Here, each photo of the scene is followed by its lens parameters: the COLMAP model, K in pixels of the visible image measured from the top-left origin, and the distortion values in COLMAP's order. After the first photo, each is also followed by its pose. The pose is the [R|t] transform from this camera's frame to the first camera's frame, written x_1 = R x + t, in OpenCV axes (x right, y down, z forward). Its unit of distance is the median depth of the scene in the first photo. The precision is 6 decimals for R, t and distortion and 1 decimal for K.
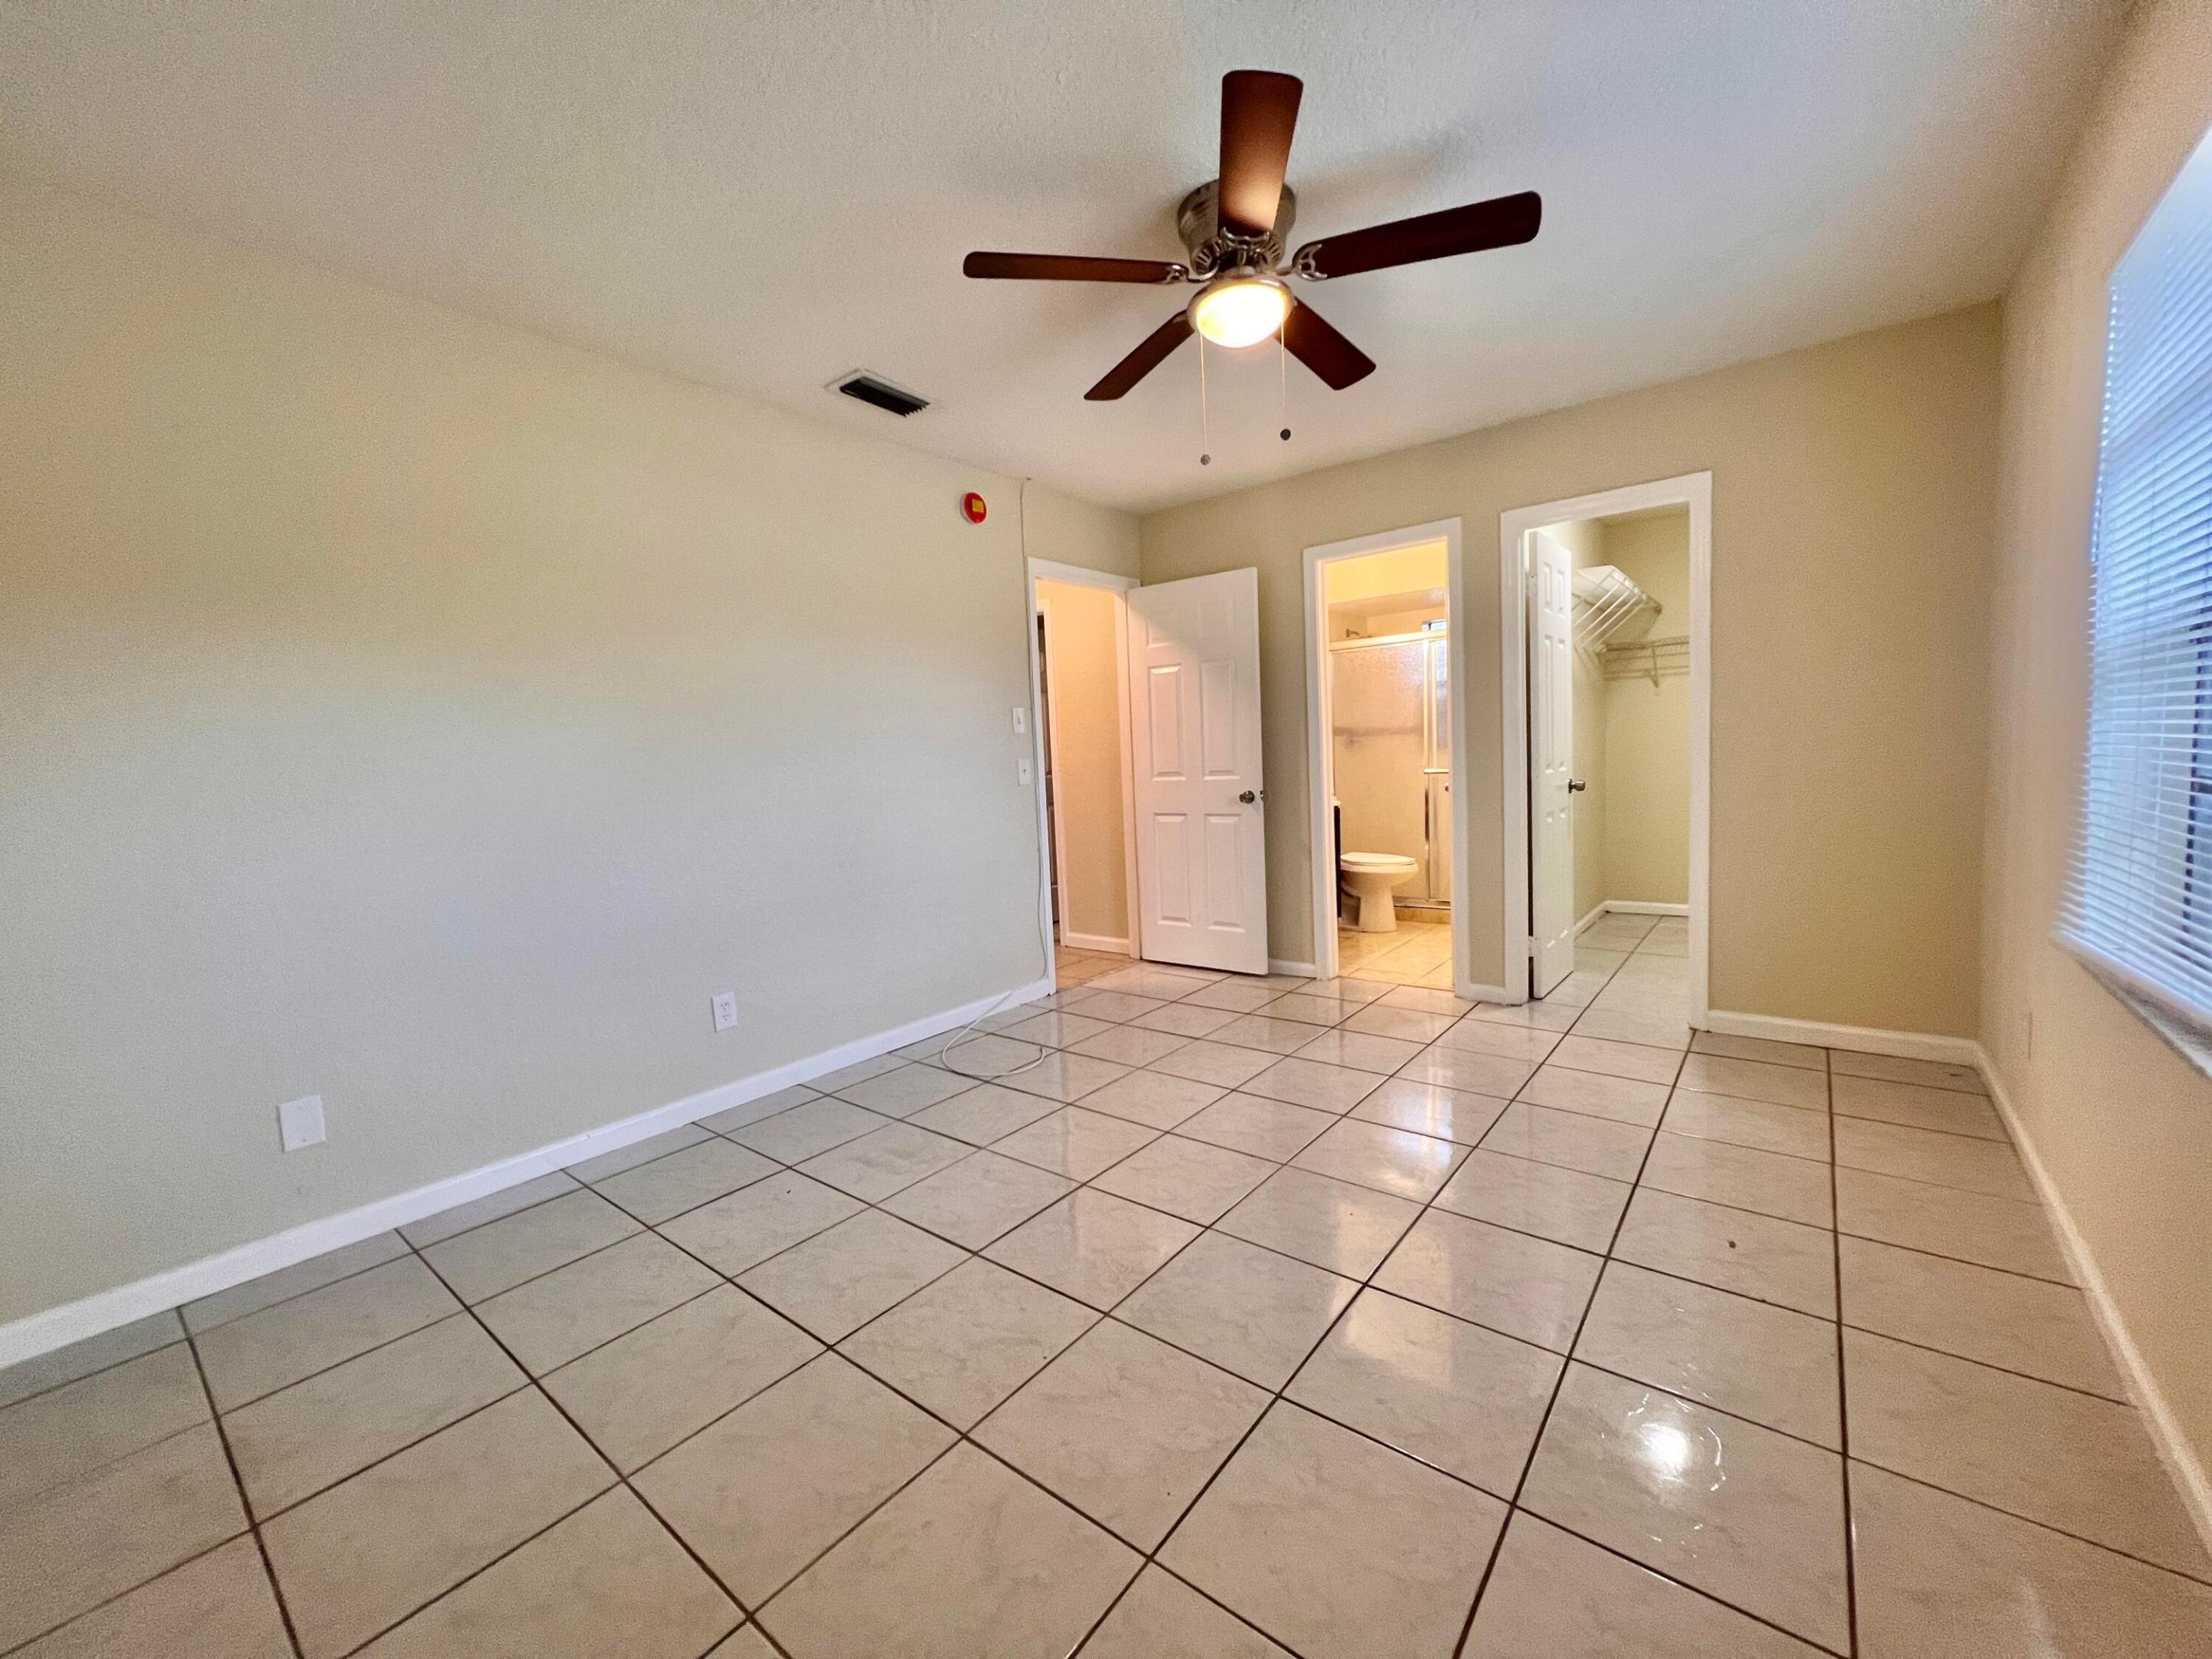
lens RADIAL K [[883.7, 0, 1111.5], [0, 883.7, 828.9], [0, 0, 1]] dist [-0.002088, 0.001064]
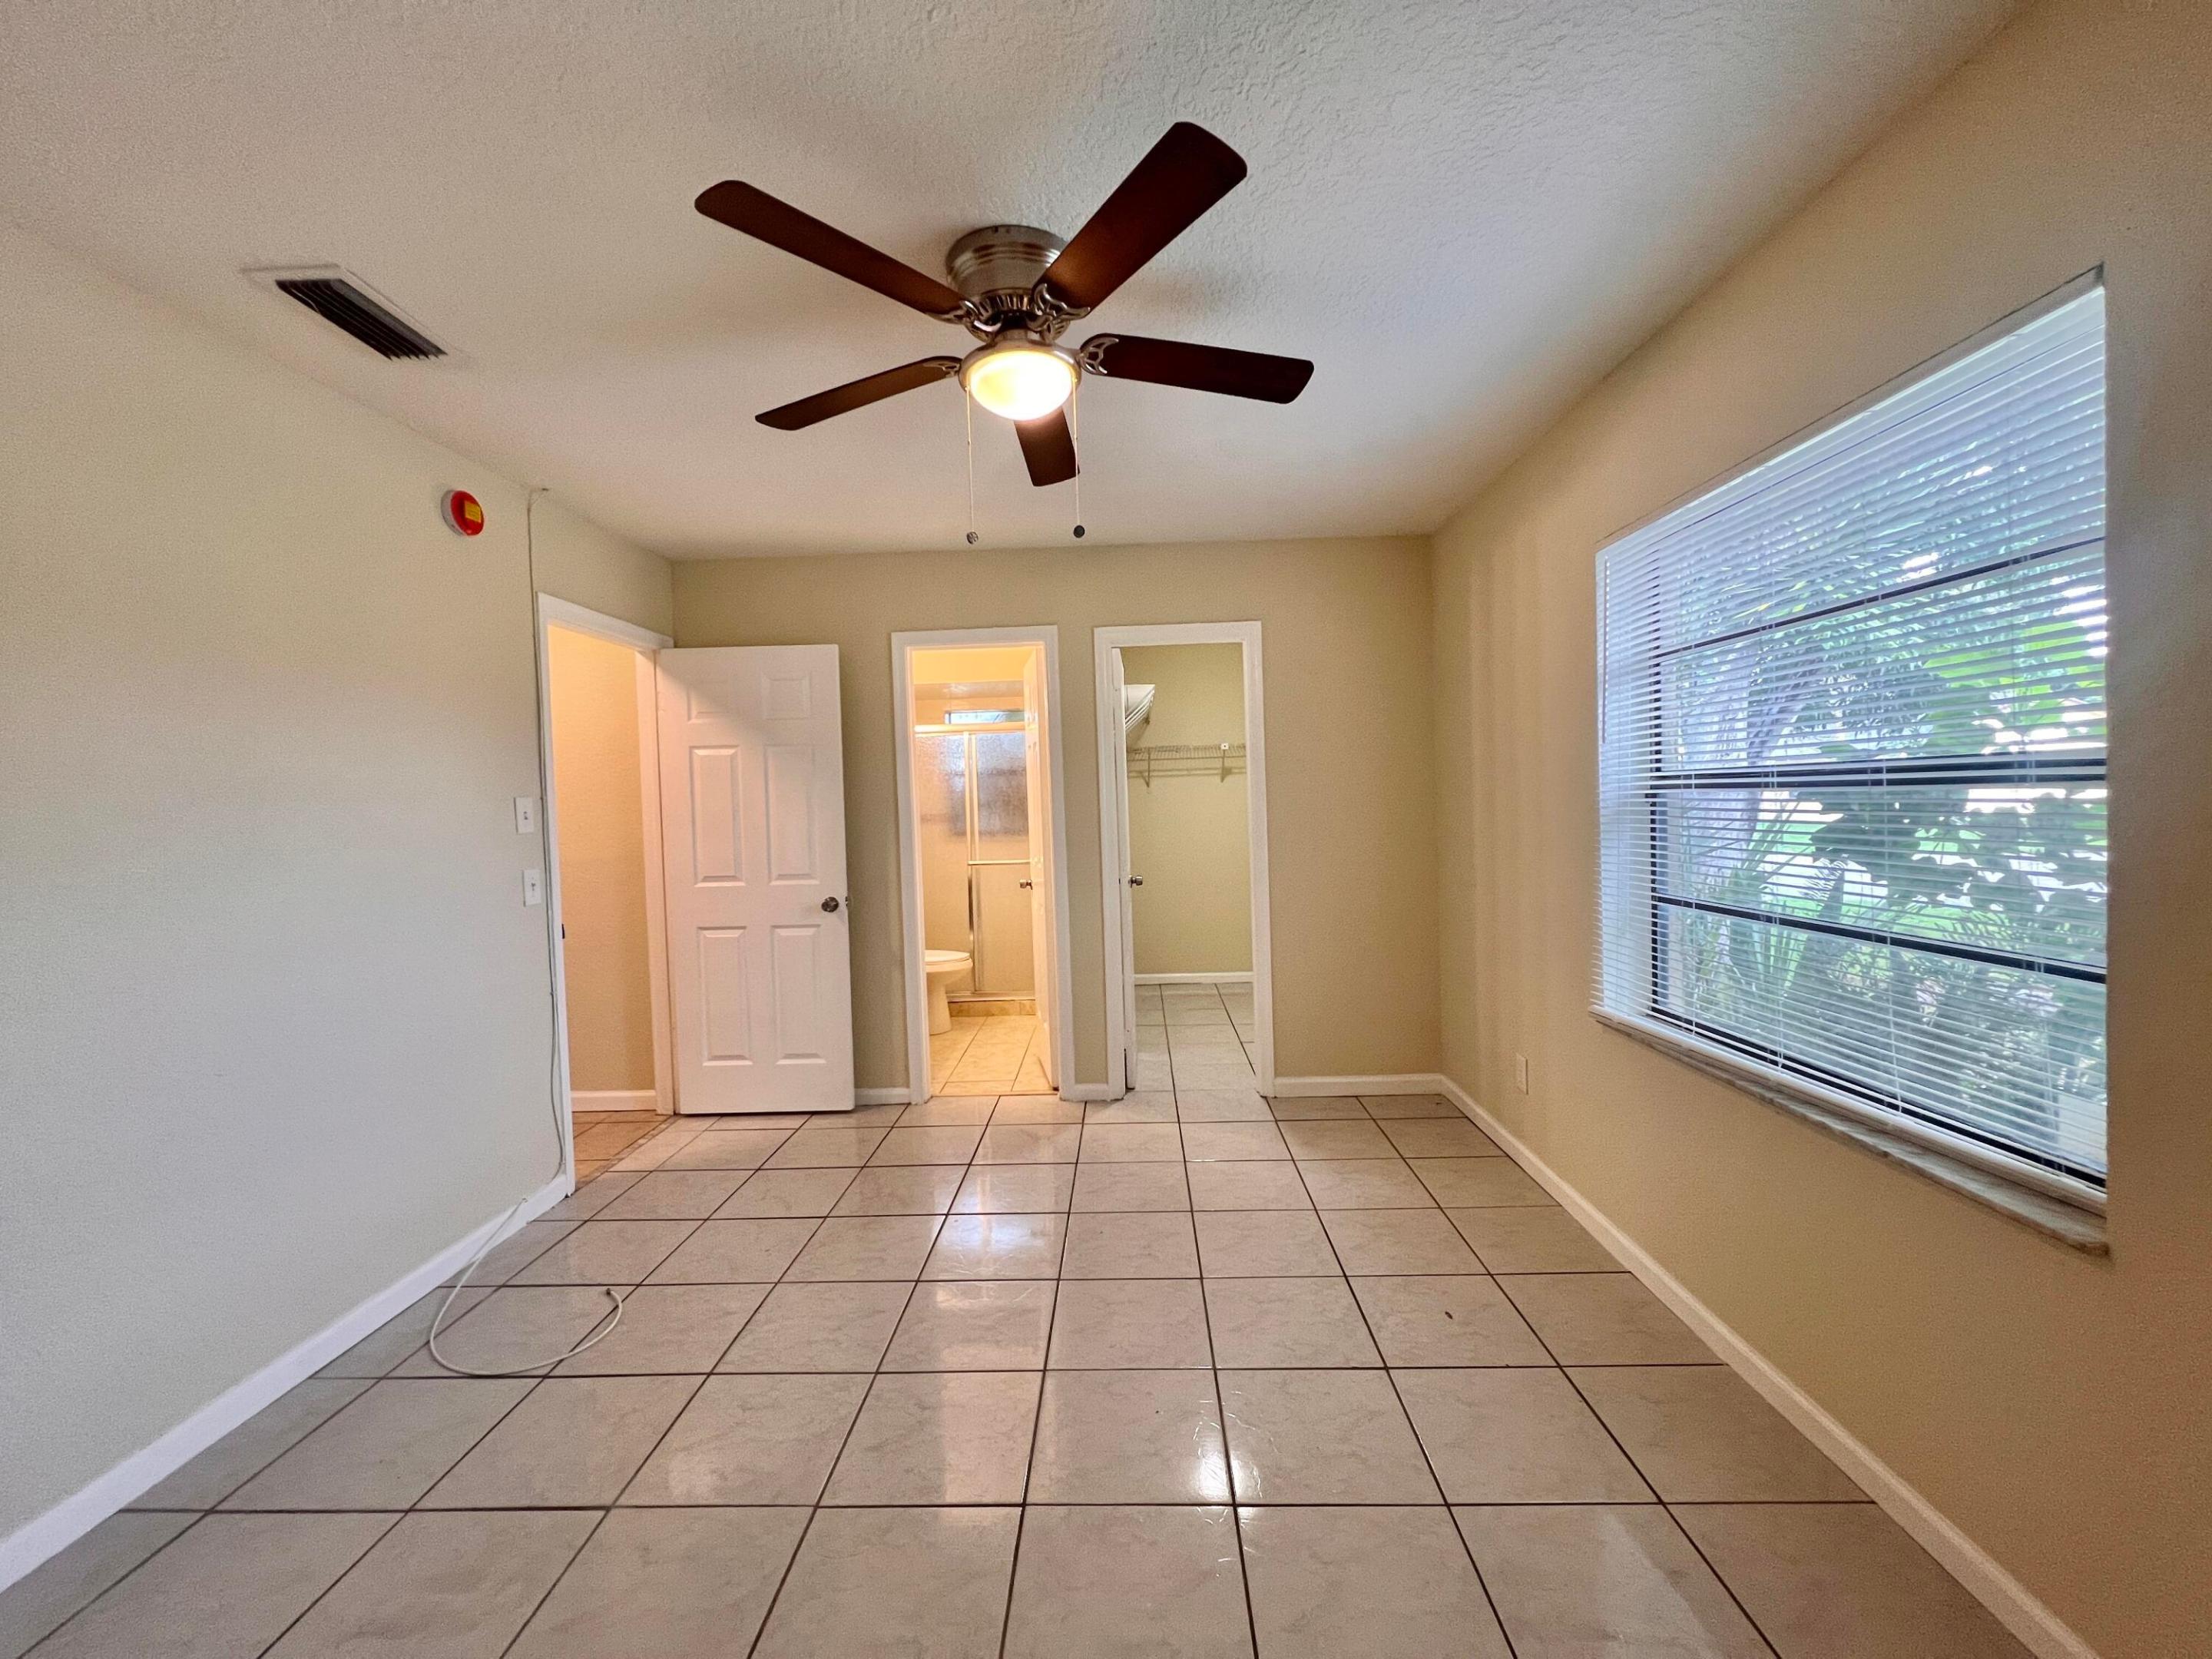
lens RADIAL K [[883.7, 0, 1111.5], [0, 883.7, 828.9], [0, 0, 1]] dist [-0.002088, 0.001064]
pose [[0.799568, 0.002522, 0.600570, -0.152410], [0.043692, 0.997097, -0.062357, -0.046202], [-0.598984, 0.076099, 0.797137, 0.147705]]
